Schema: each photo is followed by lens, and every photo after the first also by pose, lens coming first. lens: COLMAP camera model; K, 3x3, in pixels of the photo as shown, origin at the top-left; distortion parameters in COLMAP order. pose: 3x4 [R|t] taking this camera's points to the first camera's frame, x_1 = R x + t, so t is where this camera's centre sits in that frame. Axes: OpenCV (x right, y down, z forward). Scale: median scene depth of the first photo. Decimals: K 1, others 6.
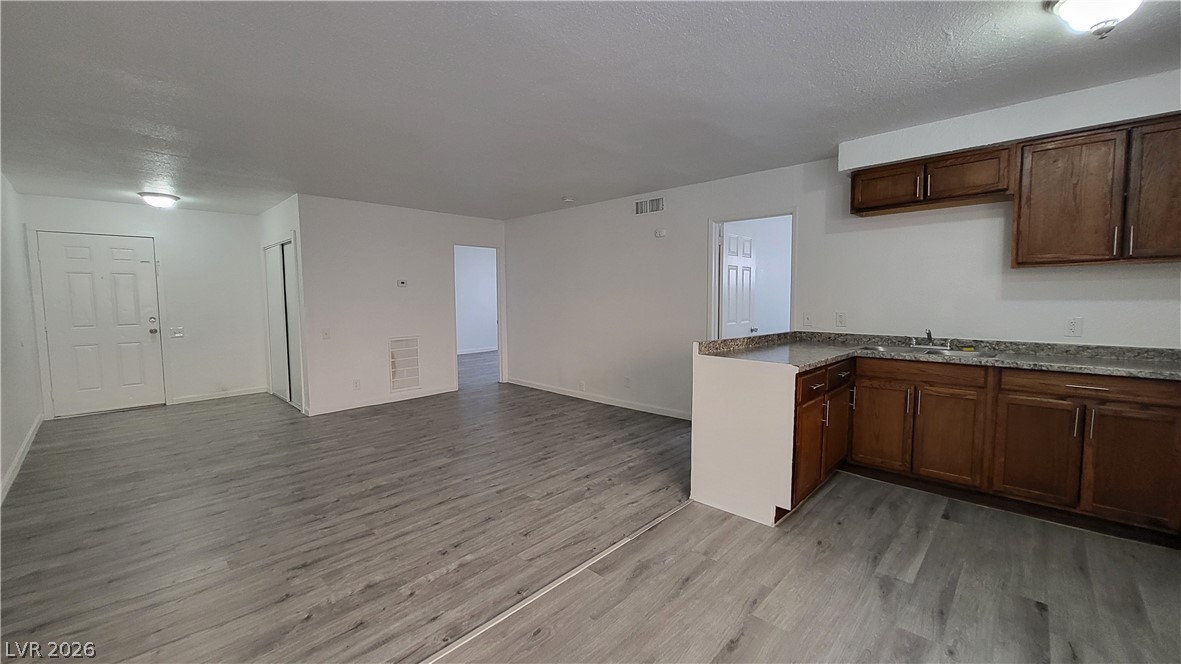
lens RADIAL K [[466.0, 0, 590.8], [0, 466.0, 331.8], [0, 0, 1]] dist [-0.000463, -0.001002]
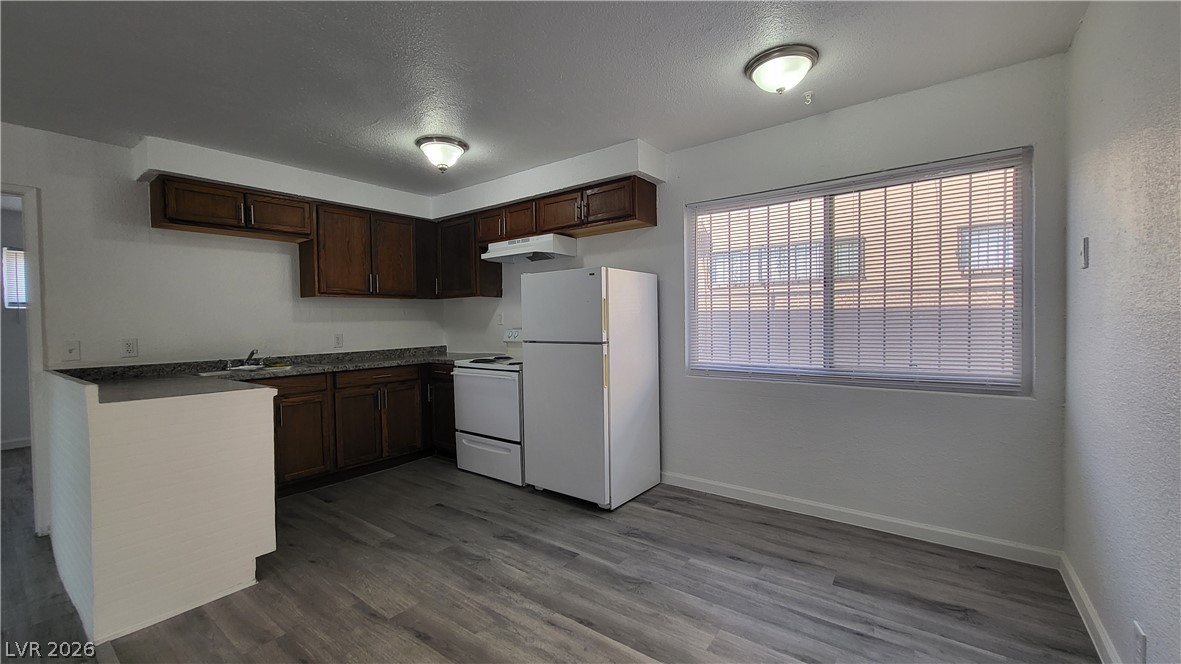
lens RADIAL K [[466.0, 0, 589.1], [0, 466.0, 330.8], [0, 0, 1]] dist [-0.000463, -0.001002]
pose [[-0.118143, -0.013135, 0.992910, -0.438087], [0.091619, 0.995503, 0.024070, -0.004030], [-0.988761, 0.093813, -0.116409, 0.386382]]
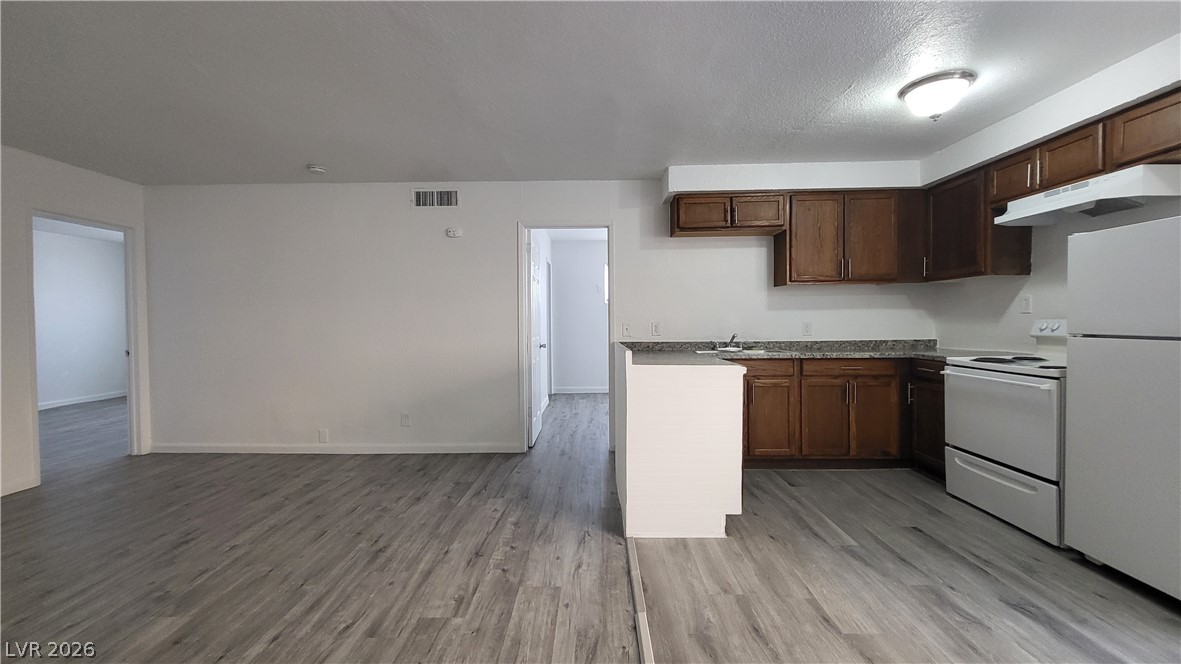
lens RADIAL K [[466.0, 0, 592.0], [0, 466.0, 329.8], [0, 0, 1]] dist [-0.000463, -0.001002]
pose [[0.733328, -0.013125, 0.679748, -0.387754], [0.054640, 0.997717, -0.039682, 0.012906], [-0.677675, 0.066241, 0.732372, 0.386041]]
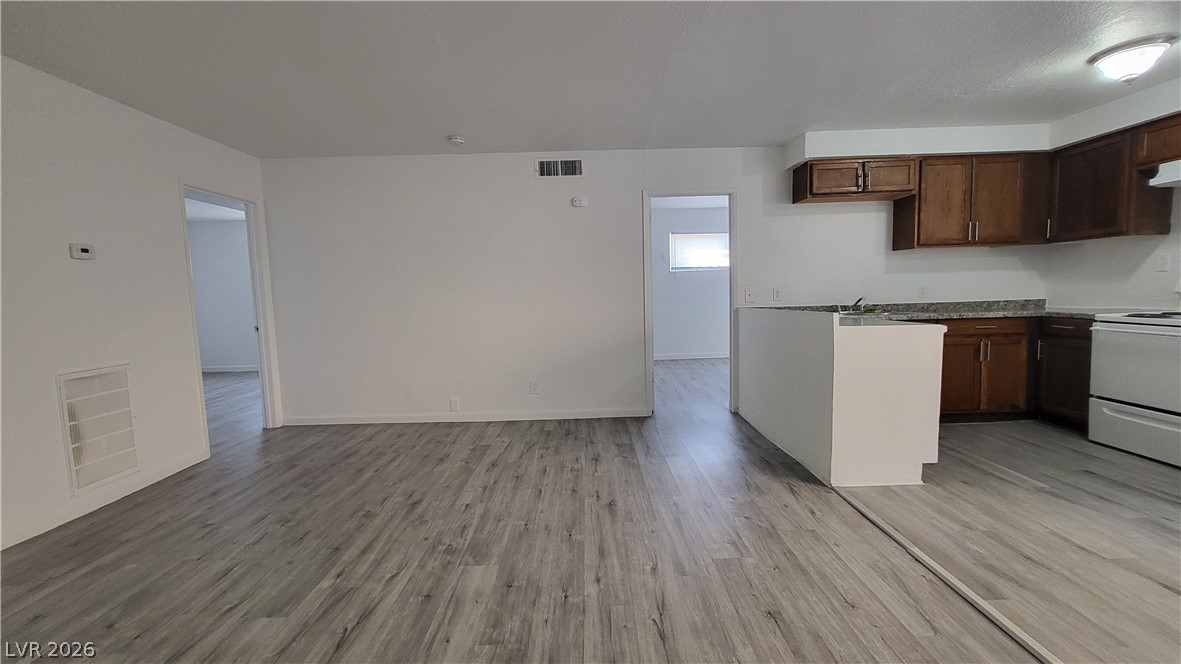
lens RADIAL K [[466.0, 0, 591.1], [0, 466.0, 328.8], [0, 0, 1]] dist [-0.000463, -0.001002]
pose [[0.718280, -0.070221, 0.692202, -0.704518], [0.075299, 0.996896, 0.022996, -0.003919], [-0.691668, 0.035604, 0.721338, 0.635787]]
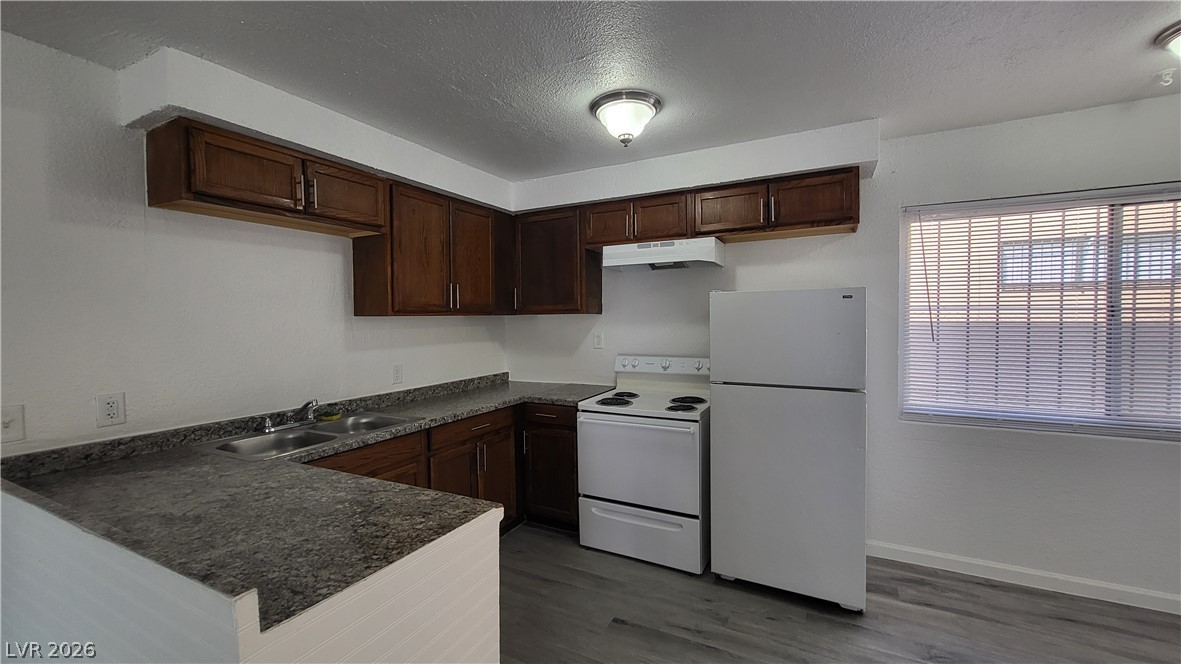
lens RADIAL K [[466.0, 0, 587.9], [0, 466.0, 329.1], [0, 0, 1]] dist [-0.000463, -0.001002]
pose [[-0.277733, -0.012902, 0.960572, -0.057696], [0.085229, 0.995636, 0.038015, -0.106605], [-0.956870, 0.092426, -0.275421, 0.828745]]
